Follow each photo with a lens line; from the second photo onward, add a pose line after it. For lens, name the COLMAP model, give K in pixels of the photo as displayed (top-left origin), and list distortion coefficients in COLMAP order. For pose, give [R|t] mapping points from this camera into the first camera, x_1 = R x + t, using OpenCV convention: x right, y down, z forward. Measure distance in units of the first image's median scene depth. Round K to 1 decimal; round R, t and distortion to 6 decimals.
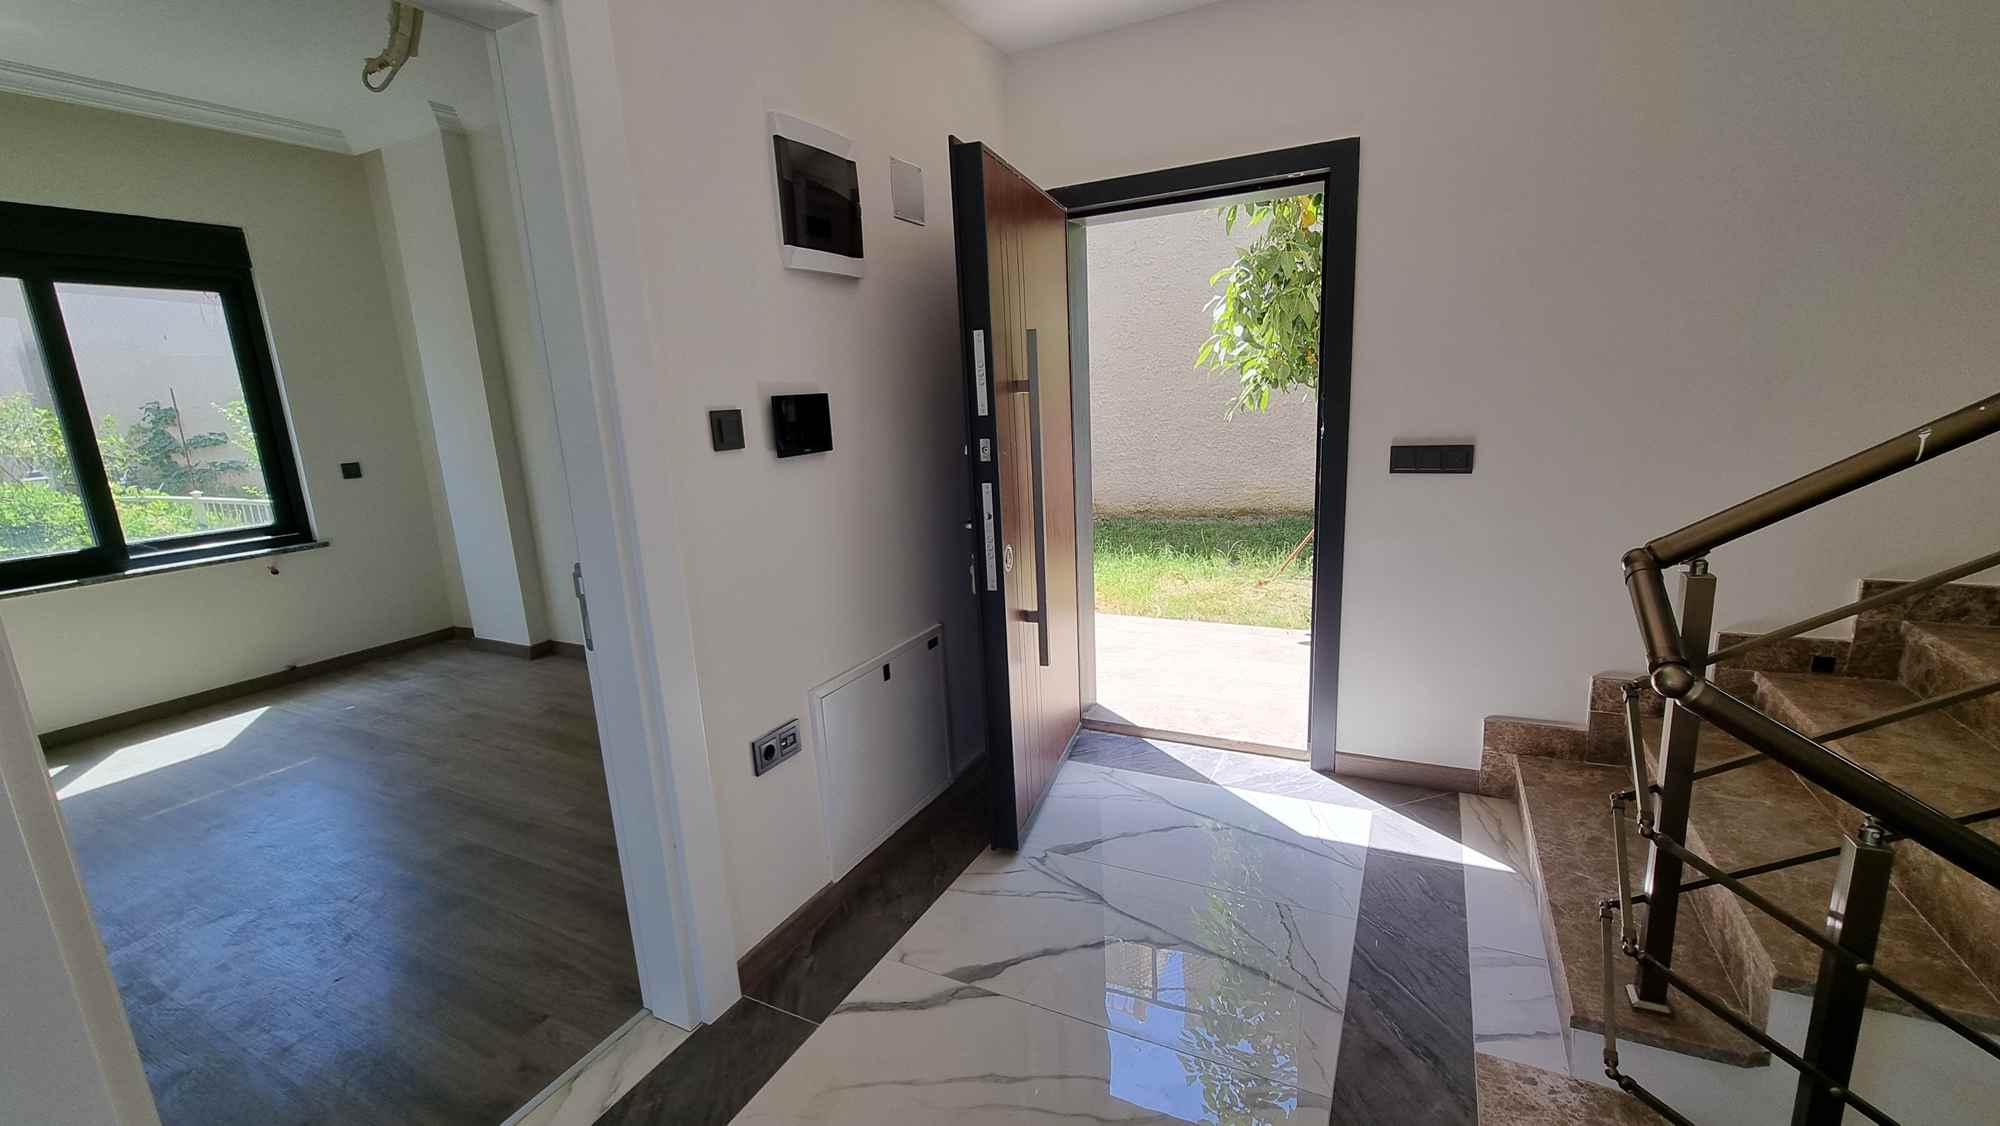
lens RADIAL K [[813.0, 0, 1000.0], [0, 813.0, 563.0], [0, 0, 1]] dist [-0.002752, -0.000461]
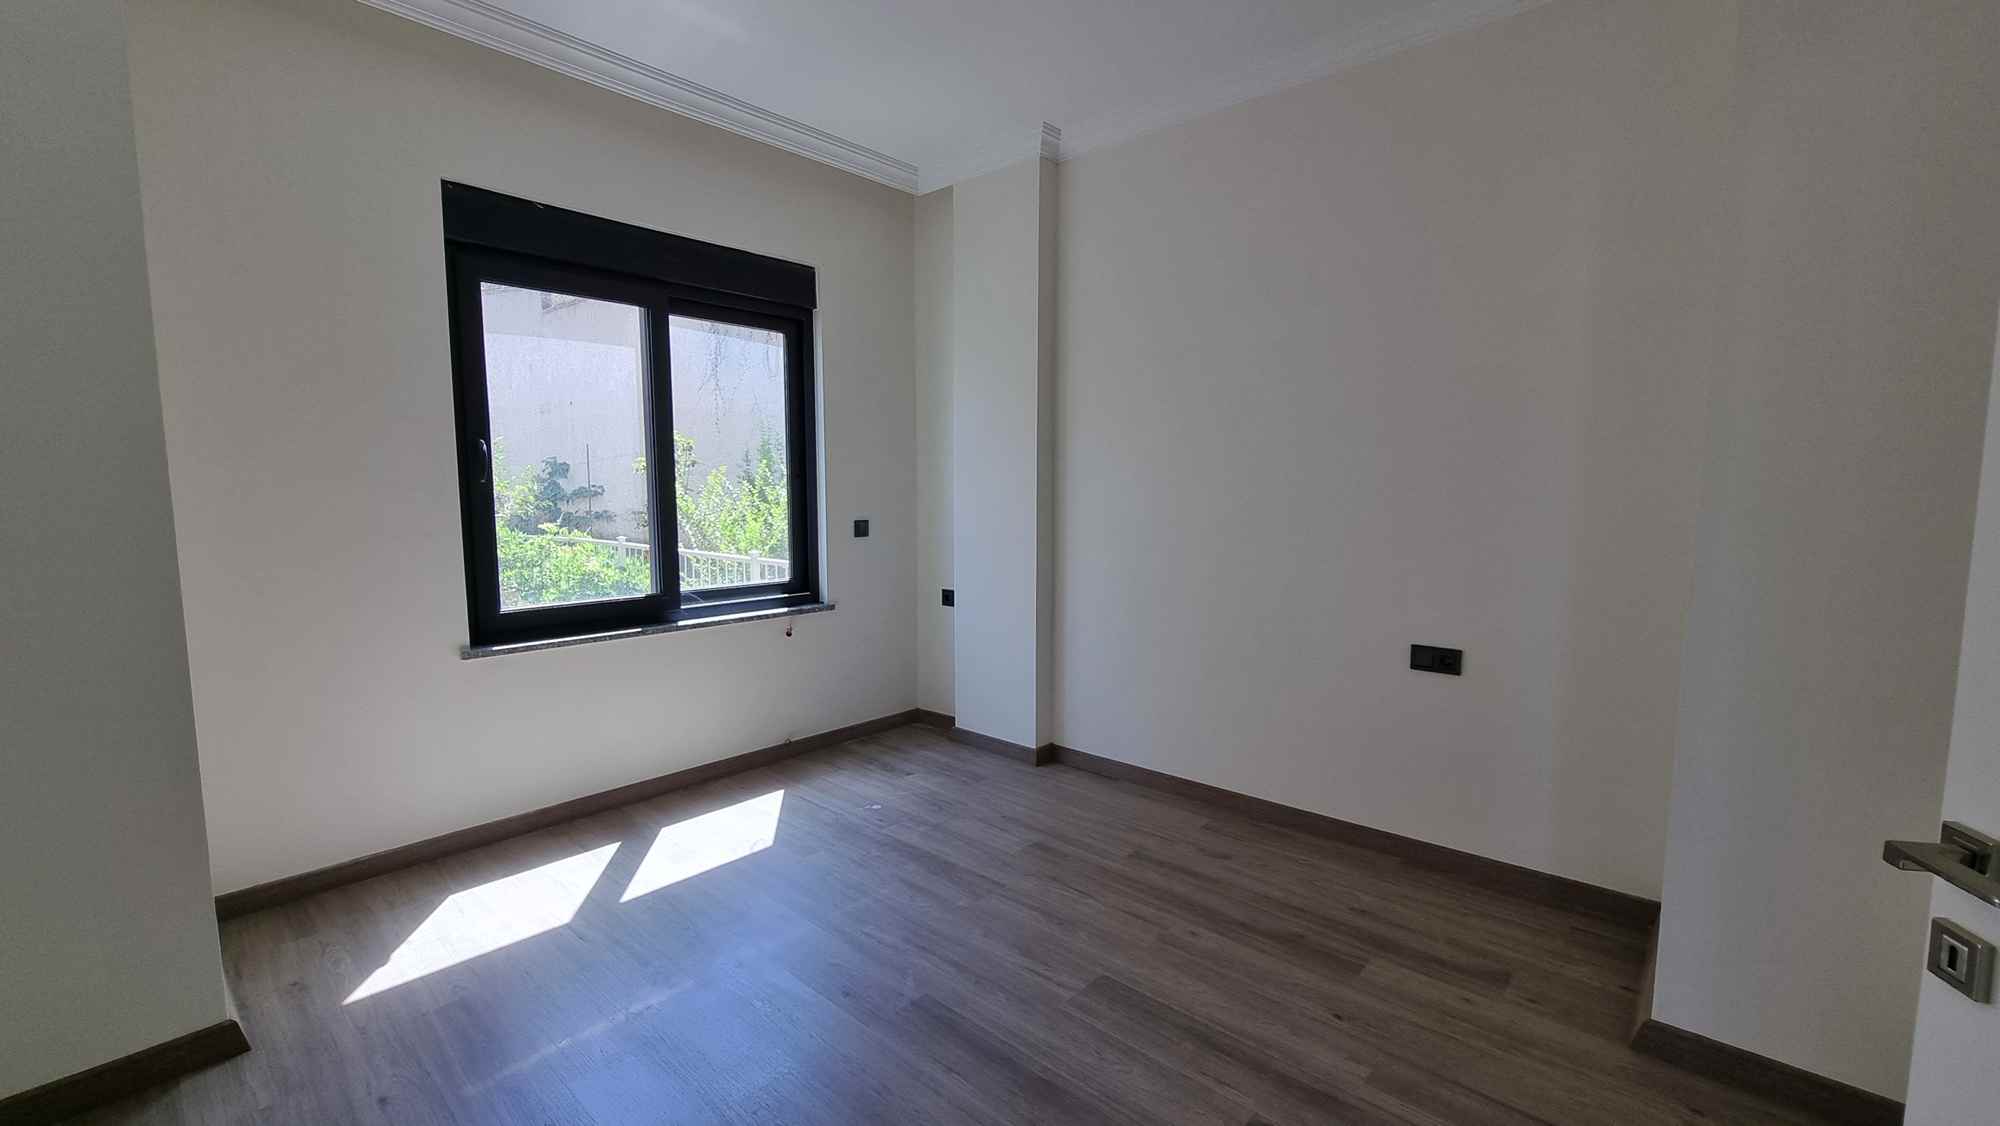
lens RADIAL K [[813.0, 0, 1000.0], [0, 813.0, 563.0], [0, 0, 1]] dist [-0.002752, -0.000461]
pose [[0.965692, 0.074774, -0.248693, -0.440323], [-0.101356, 0.990222, -0.095846, -0.004084], [0.239095, 0.117765, 0.963828, 0.170545]]
